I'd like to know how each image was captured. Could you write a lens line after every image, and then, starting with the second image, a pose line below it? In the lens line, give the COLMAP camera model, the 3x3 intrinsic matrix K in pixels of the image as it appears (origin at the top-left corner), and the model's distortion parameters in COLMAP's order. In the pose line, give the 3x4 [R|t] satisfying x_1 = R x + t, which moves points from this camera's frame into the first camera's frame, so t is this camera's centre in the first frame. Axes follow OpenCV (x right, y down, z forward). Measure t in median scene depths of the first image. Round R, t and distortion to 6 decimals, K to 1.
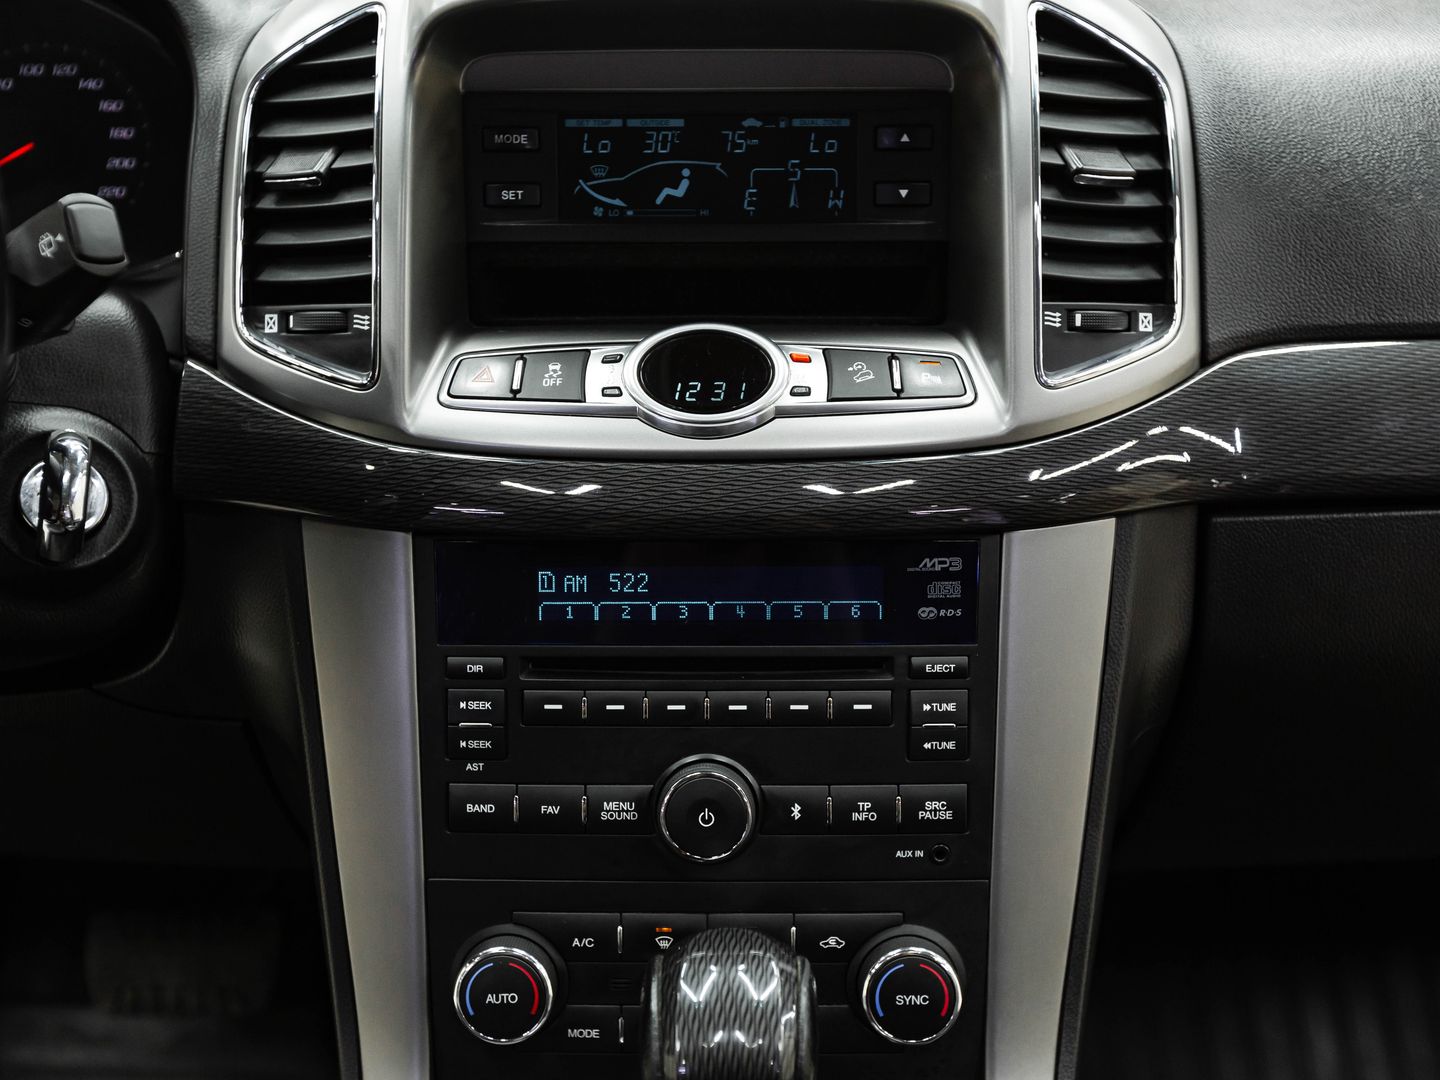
lens RADIAL K [[1573.7, 0, 720.0], [0, 1573.7, 540.0], [0, 0, 1]] dist [-0.007987, -0.002365]
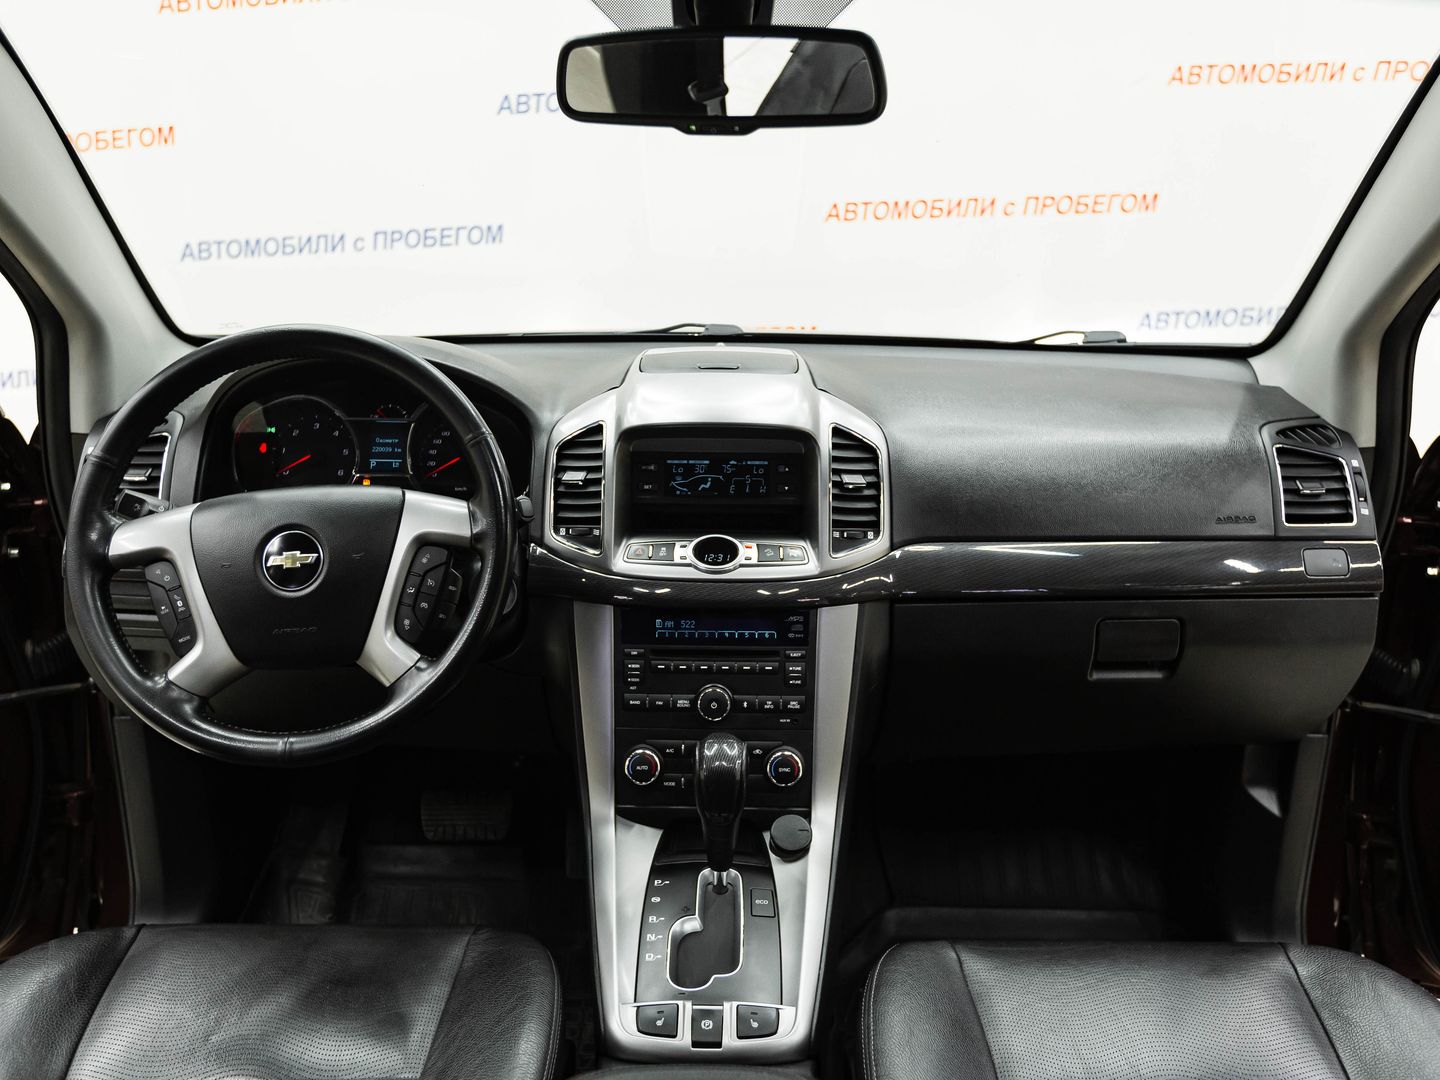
lens RADIAL K [[1144.1, 0, 720.0], [0, 1144.1, 540.0], [0, 0, 1]] dist [-0.003129, -0.000810]
pose [[0.999915, 0.012377, -0.004180, 0.007345], [-0.012689, 0.996251, -0.085571, 0.052339], [0.003105, 0.085616, 0.996323, -1.091441]]
